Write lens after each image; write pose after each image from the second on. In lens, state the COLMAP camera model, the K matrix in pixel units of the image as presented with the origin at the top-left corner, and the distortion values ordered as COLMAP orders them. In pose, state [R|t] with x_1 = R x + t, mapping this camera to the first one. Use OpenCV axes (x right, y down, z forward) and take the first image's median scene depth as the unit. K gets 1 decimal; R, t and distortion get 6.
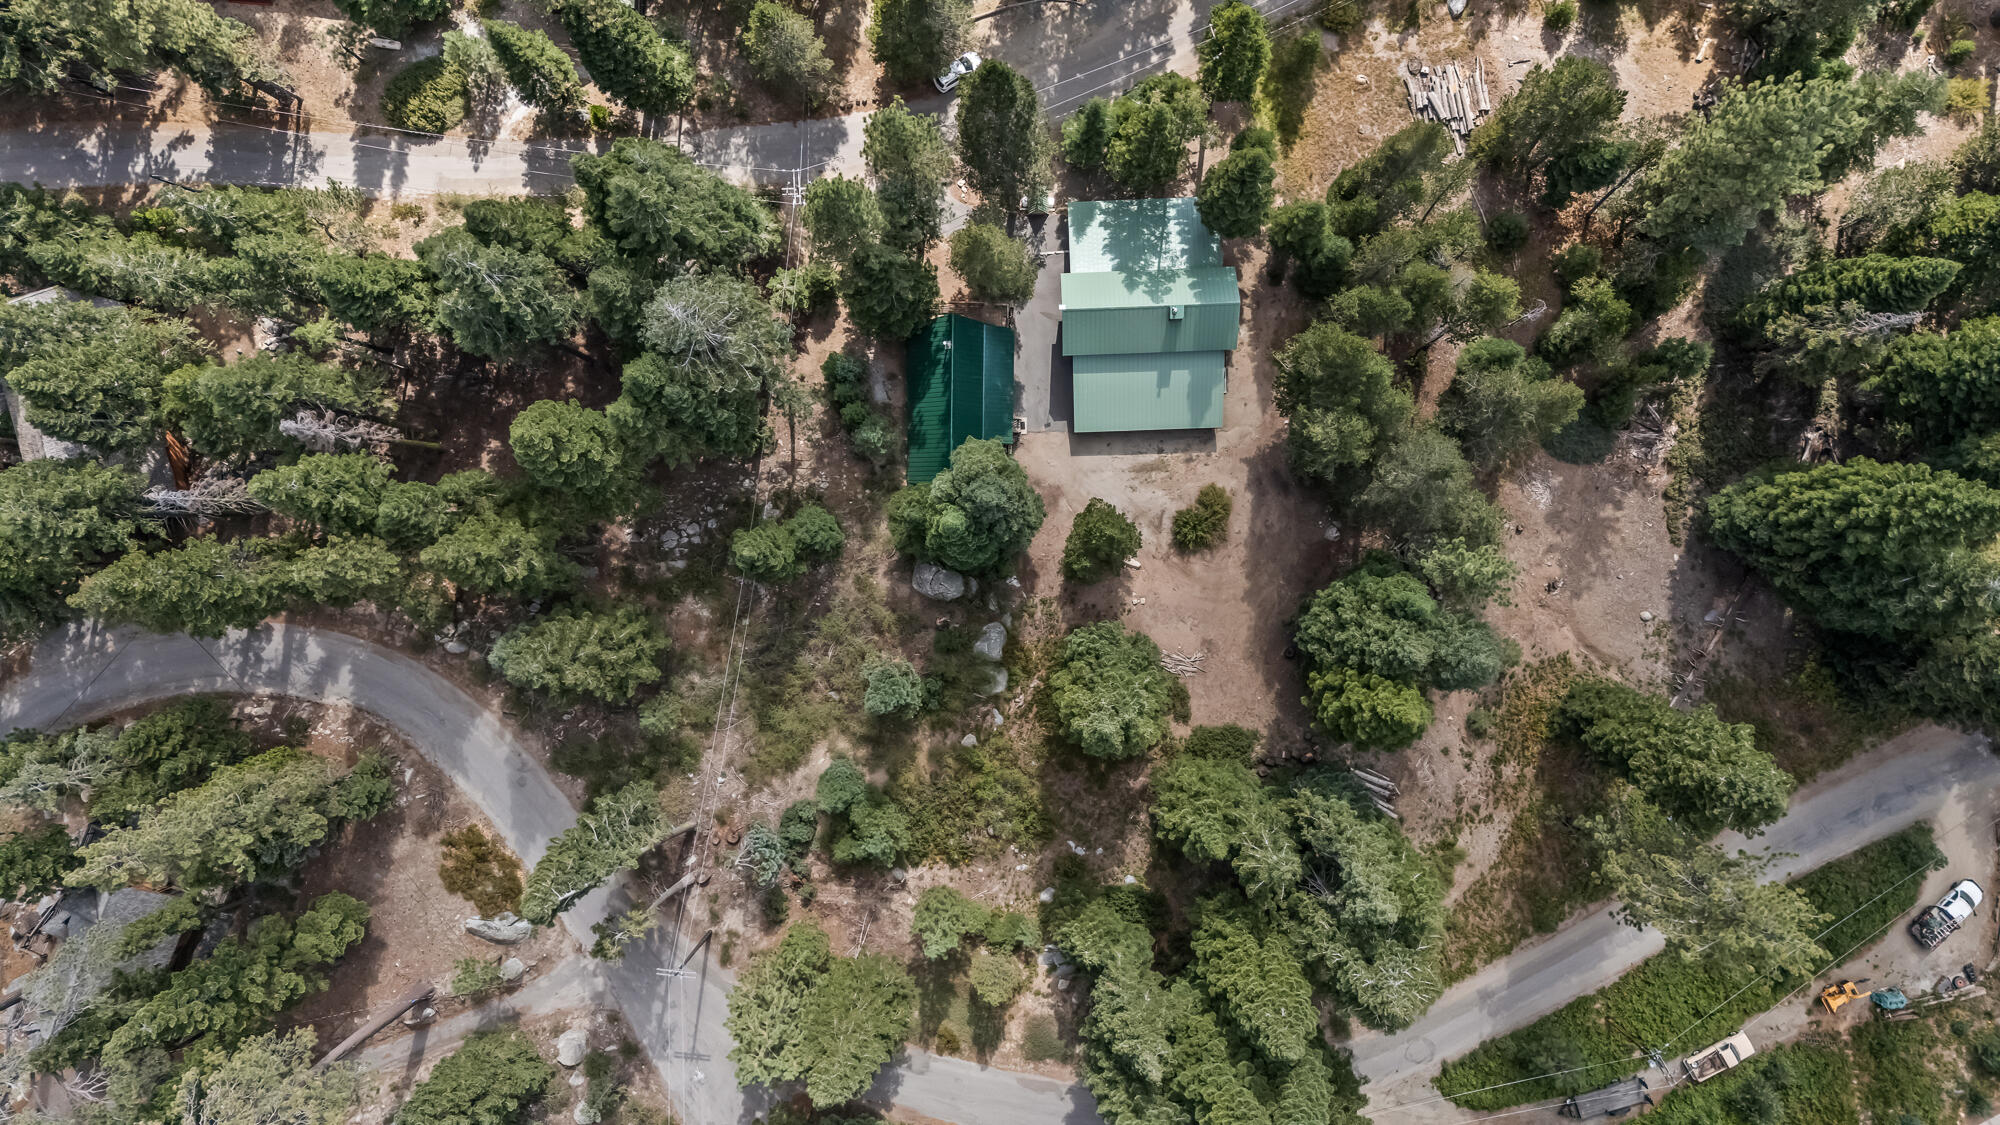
lens RADIAL K [[1442.5, 0, 1004.3], [0, 1442.5, 568.8], [0, 0, 1]] dist [0.108850, -0.213734]
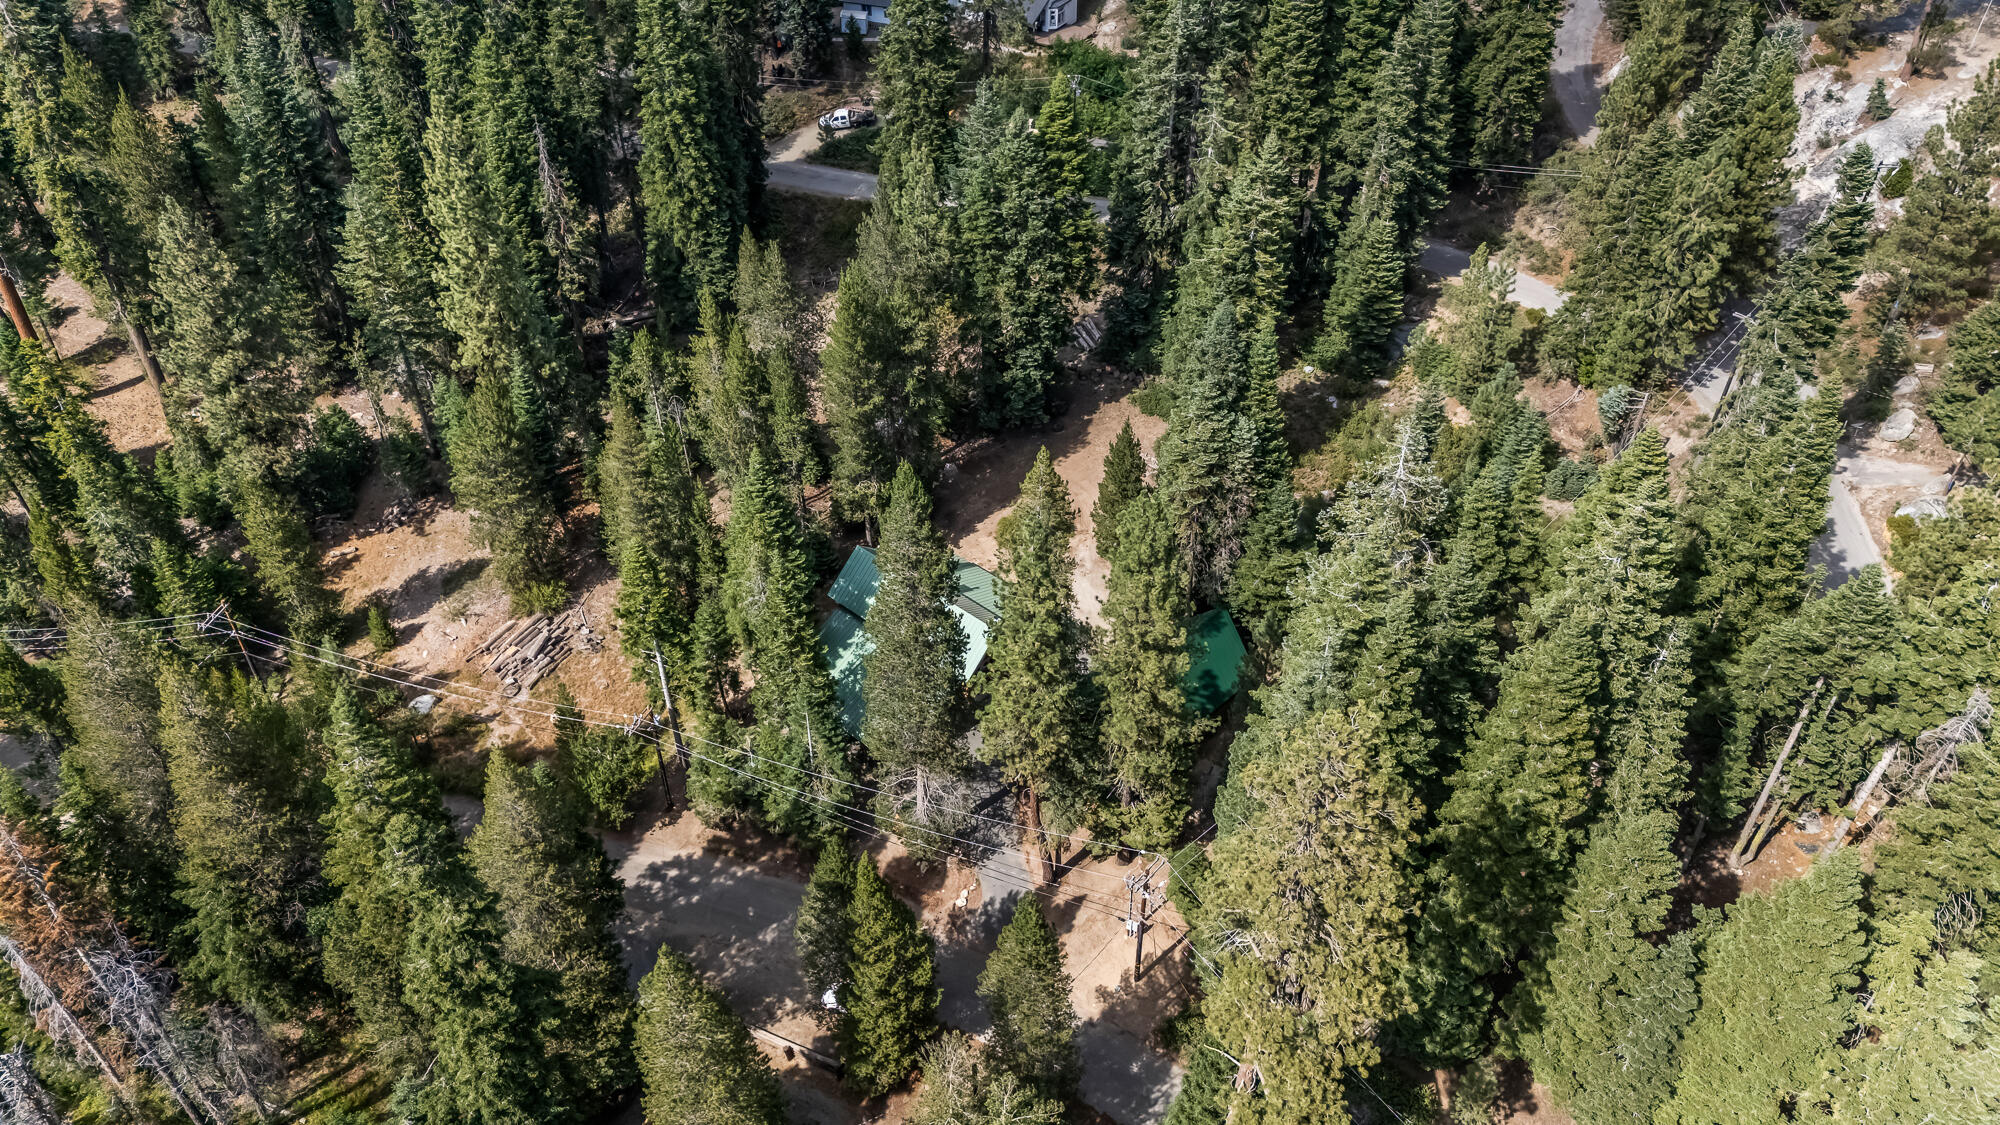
lens RADIAL K [[1457.0, 0, 1000.0], [0, 1457.0, 562.5], [0, 0, 1]] dist [0.070605, -0.067857]
pose [[-0.725290, -0.395615, 0.563421, -0.421275], [0.687200, -0.465209, 0.557976, -0.624474], [0.041365, 0.791877, 0.609278, 0.425203]]
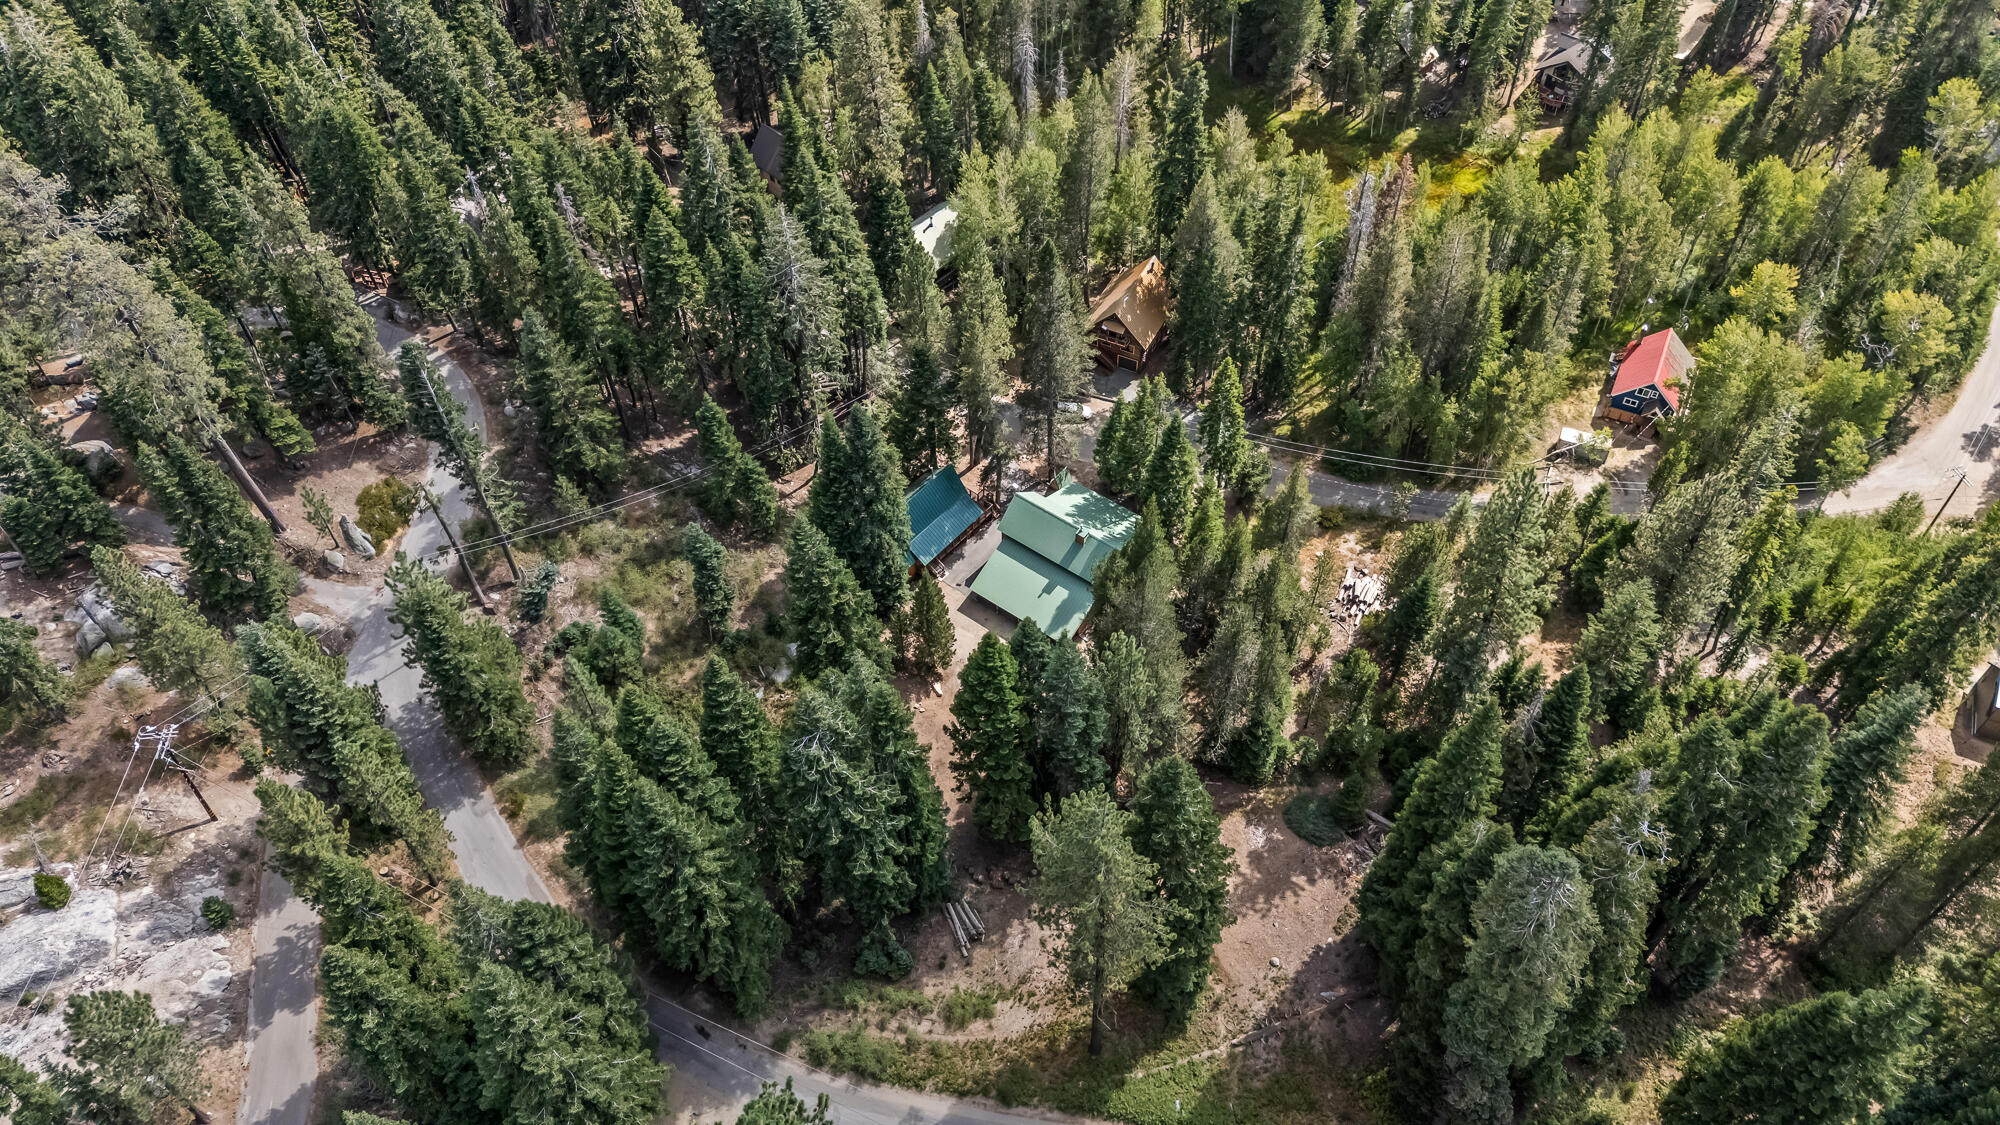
lens RADIAL K [[1457.0, 0, 1000.0], [0, 1457.0, 562.5], [0, 0, 1]] dist [0.070605, -0.067857]
pose [[0.776923, 0.494251, -0.390007, 0.552700], [-0.629429, 0.595525, -0.499168, 0.505690], [-0.014456, 0.633297, 0.773773, 0.017734]]
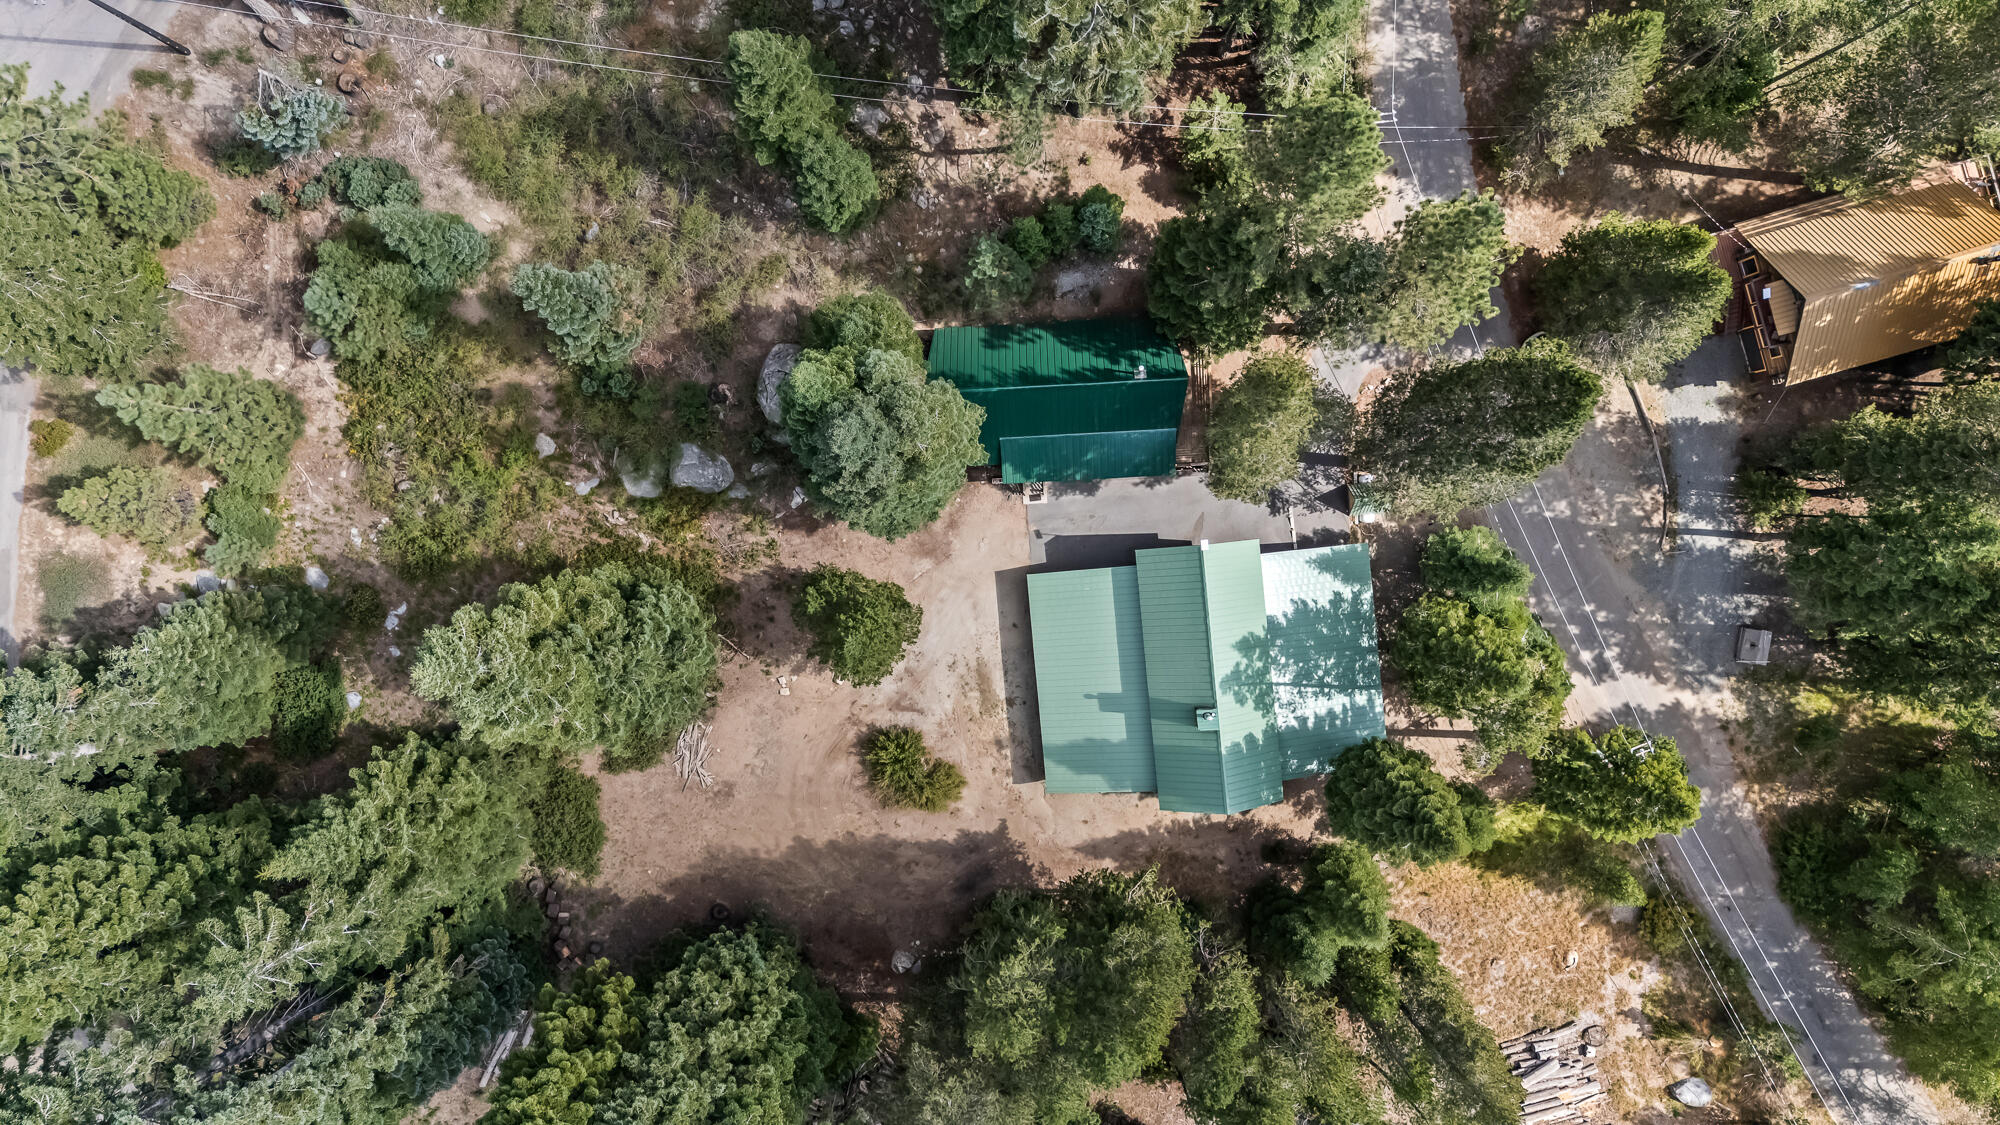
lens RADIAL K [[1457.0, 0, 1000.0], [0, 1457.0, 562.5], [0, 0, 1]] dist [0.070605, -0.067857]
pose [[0.063240, 0.997178, 0.040458, 0.015071], [-0.997934, 0.062724, 0.013900, -0.093216], [0.011324, -0.041253, 0.999085, 0.328403]]
